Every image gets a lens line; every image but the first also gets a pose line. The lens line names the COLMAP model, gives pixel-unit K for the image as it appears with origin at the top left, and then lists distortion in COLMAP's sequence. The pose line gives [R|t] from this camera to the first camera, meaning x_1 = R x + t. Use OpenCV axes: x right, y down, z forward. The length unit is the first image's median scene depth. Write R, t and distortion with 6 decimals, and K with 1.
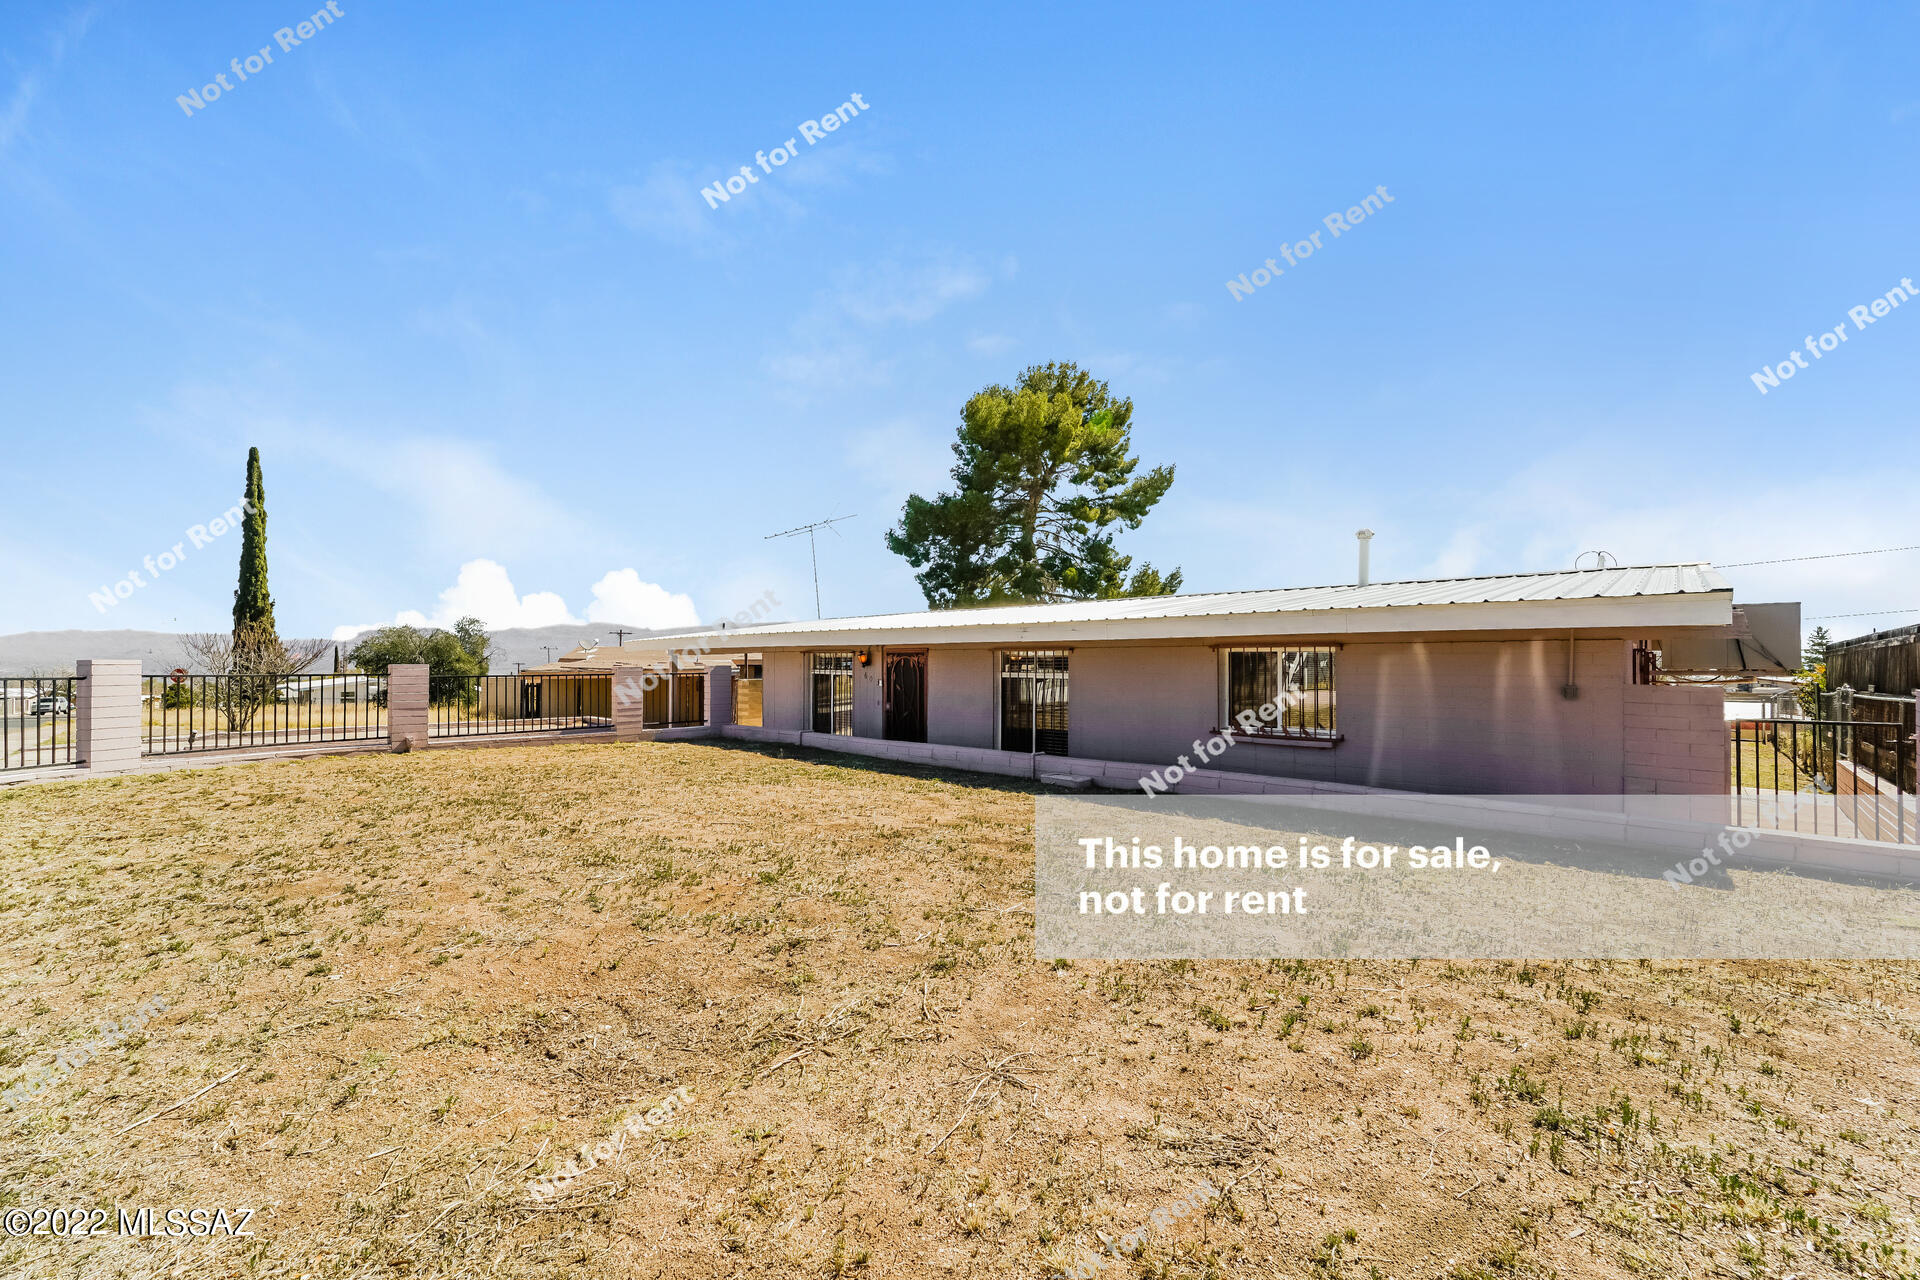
lens RADIAL K [[765.9, 0, 950.6], [0, 765.9, 624.6], [0, 0, 1]] dist [-0.000023, 0.000110]
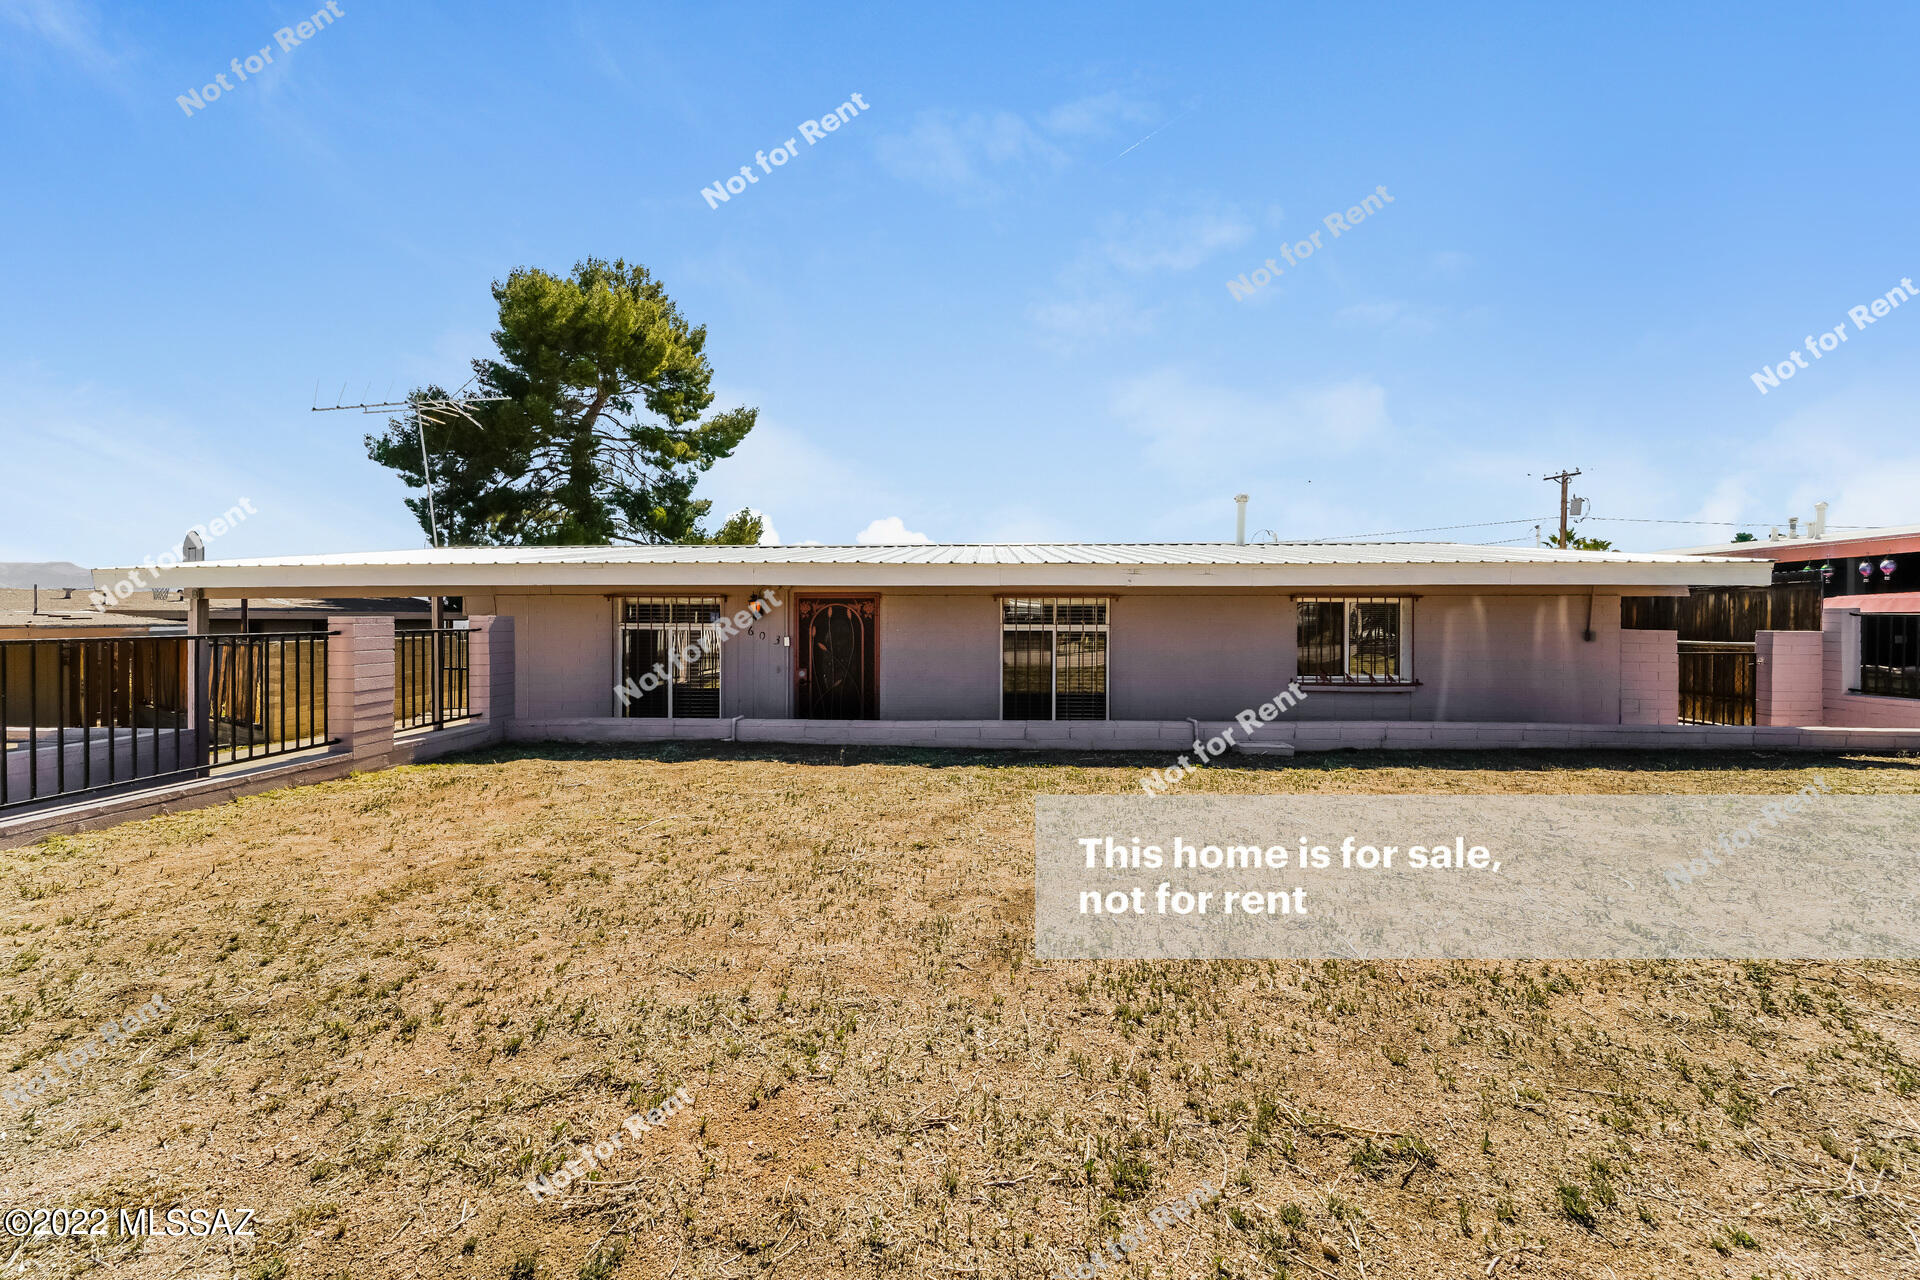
lens RADIAL K [[765.9, 0, 950.6], [0, 765.9, 624.6], [0, 0, 1]] dist [-0.000023, 0.000110]
pose [[0.777195, -0.004087, 0.629247, -0.130878], [-0.032864, 0.998351, 0.047074, 0.006904], [-0.628401, -0.057265, 0.775779, 0.109191]]
